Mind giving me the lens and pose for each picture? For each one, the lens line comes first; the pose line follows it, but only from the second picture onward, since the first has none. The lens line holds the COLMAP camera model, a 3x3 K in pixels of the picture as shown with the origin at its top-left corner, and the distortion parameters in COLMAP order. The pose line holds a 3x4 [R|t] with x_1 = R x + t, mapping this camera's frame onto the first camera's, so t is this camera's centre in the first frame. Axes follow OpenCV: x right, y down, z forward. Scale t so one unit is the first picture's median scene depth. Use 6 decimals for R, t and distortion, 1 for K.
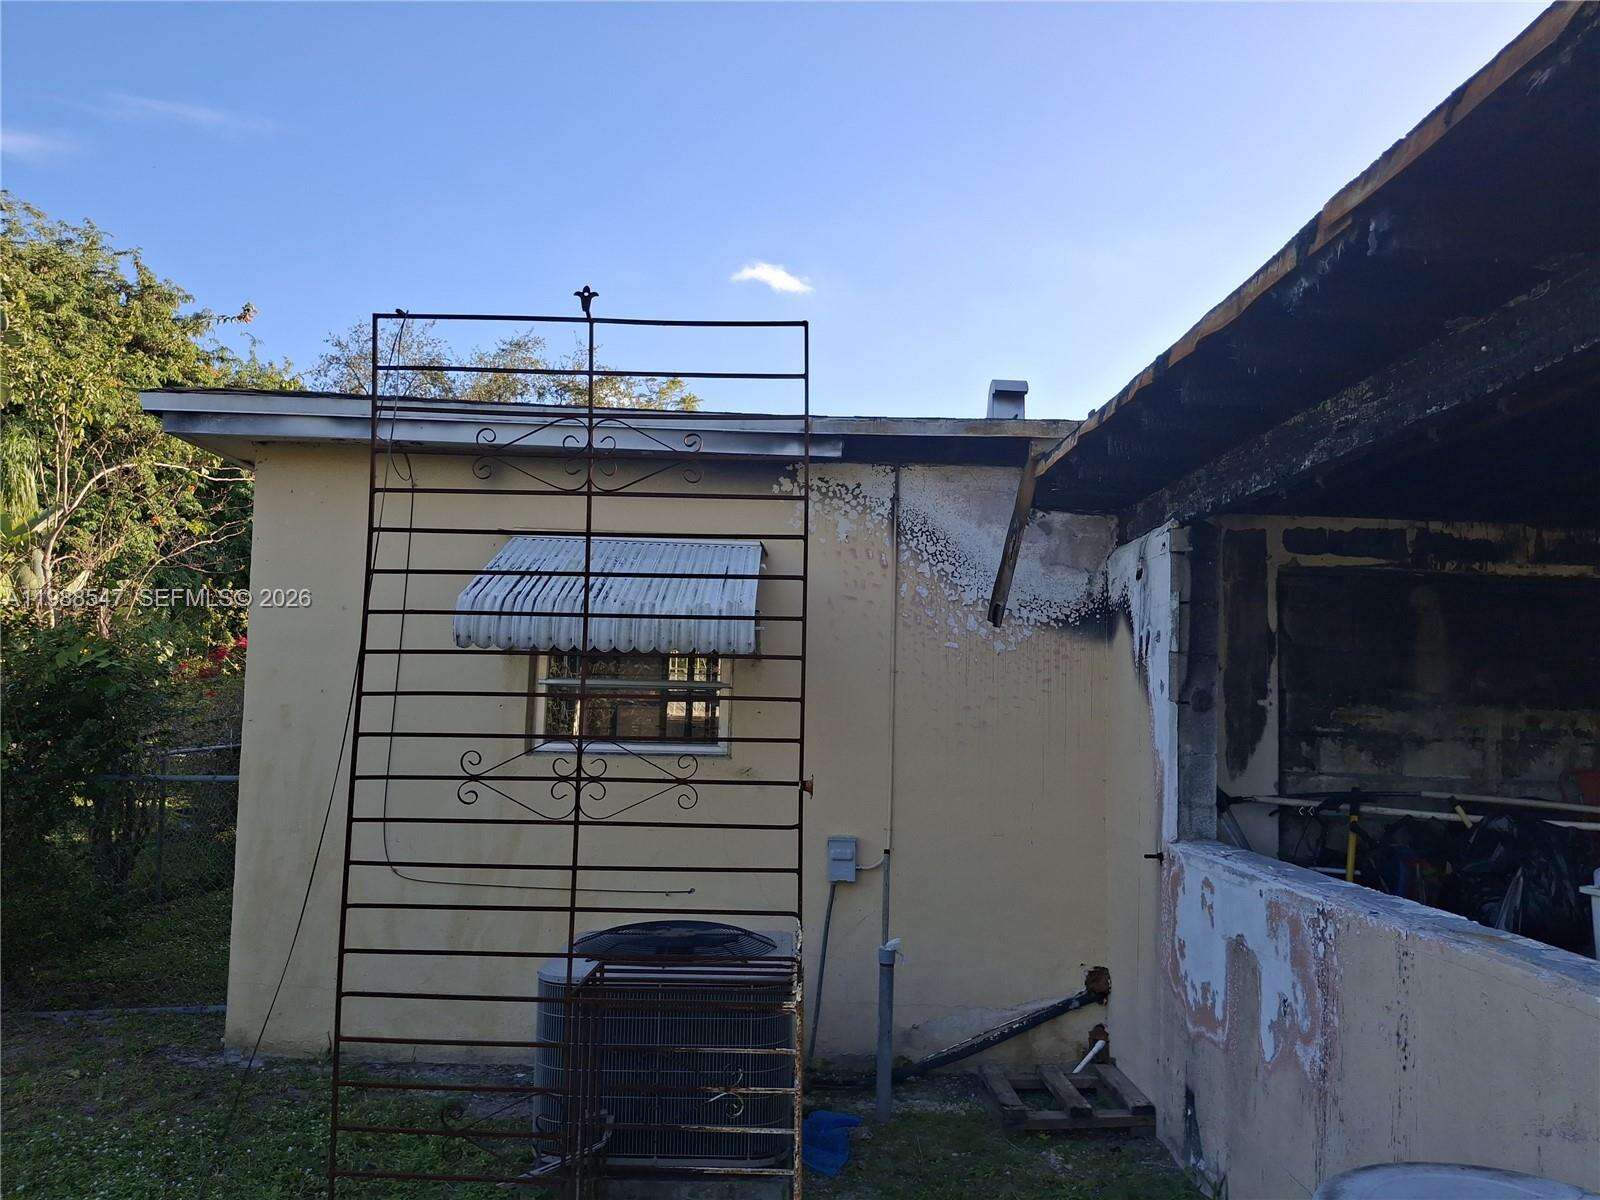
lens RADIAL K [[1179.6, 0, 801.5], [0, 1179.6, 605.4], [0, 0, 1]] dist [-0.003146, -0.040322]
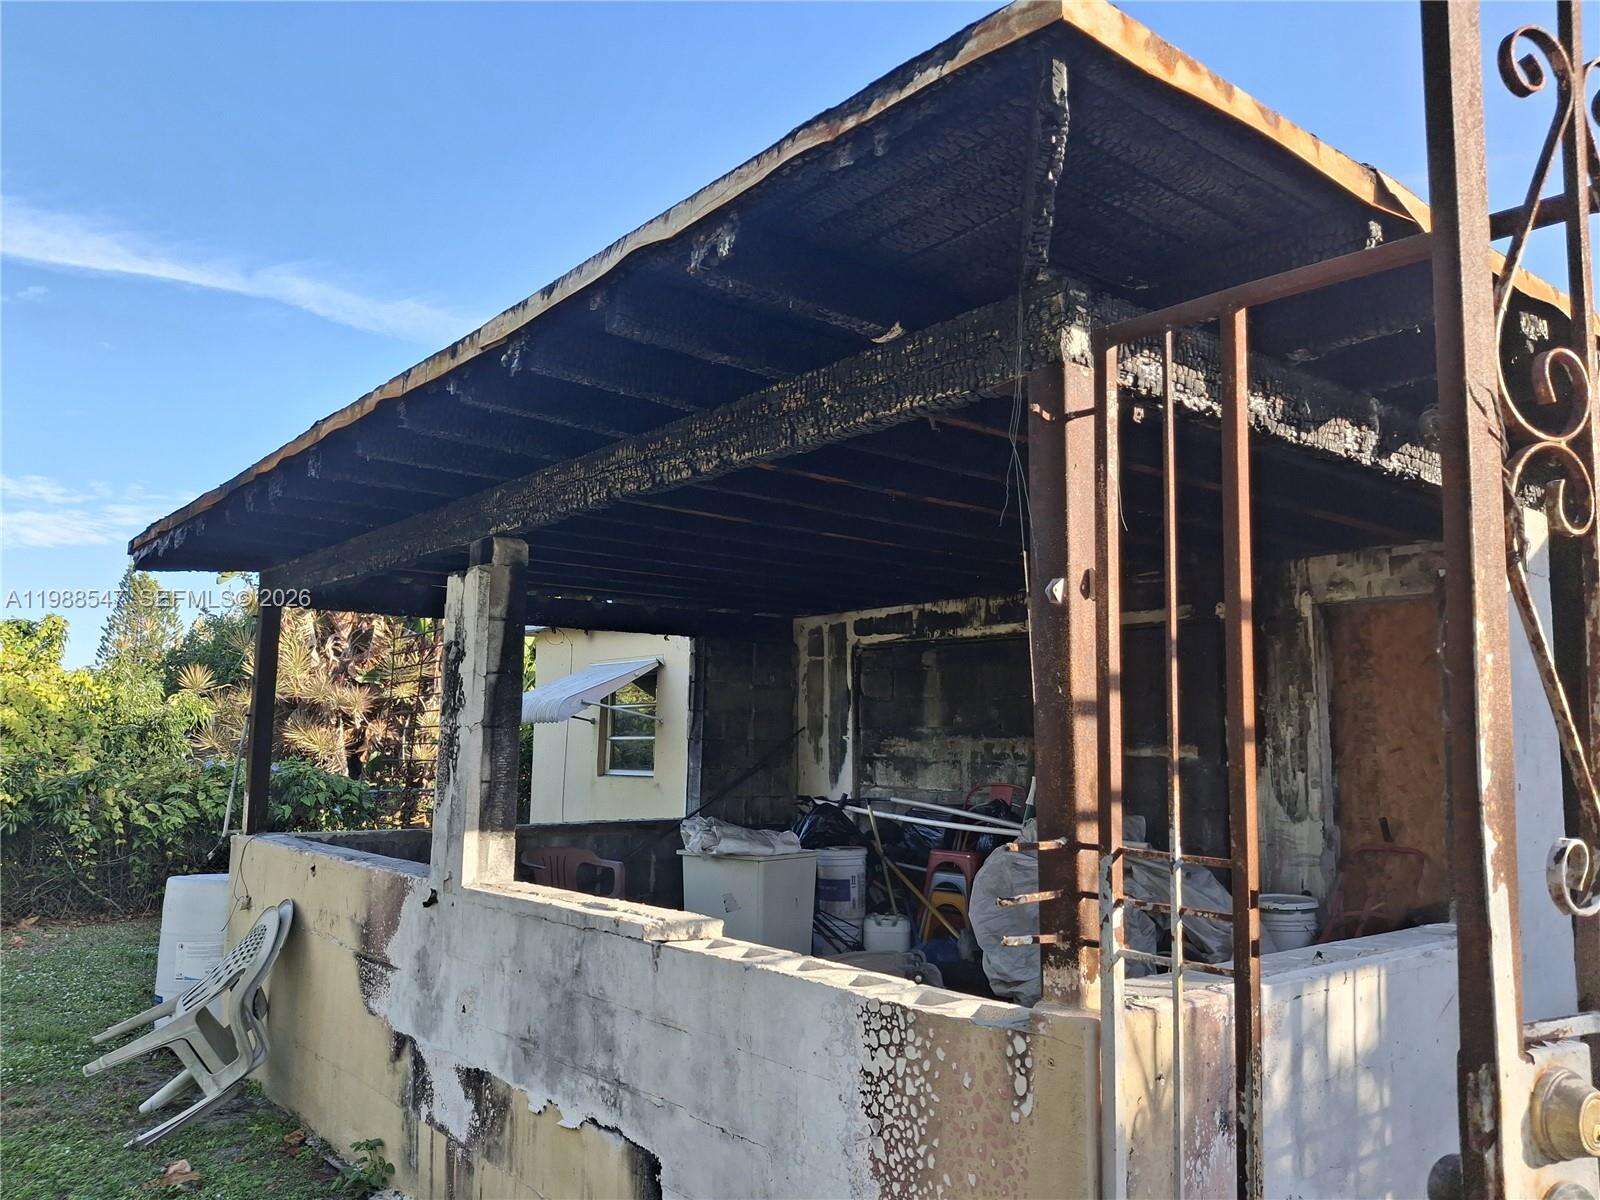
lens RADIAL K [[1179.6, 0, 800.6], [0, 1179.6, 600.2], [0, 0, 1]] dist [-0.003146, -0.040322]
pose [[0.610001, -0.117642, -0.783620, 1.540353], [0.055181, 0.992824, -0.106094, 0.064394], [0.790477, 0.021477, 0.612115, 0.032637]]
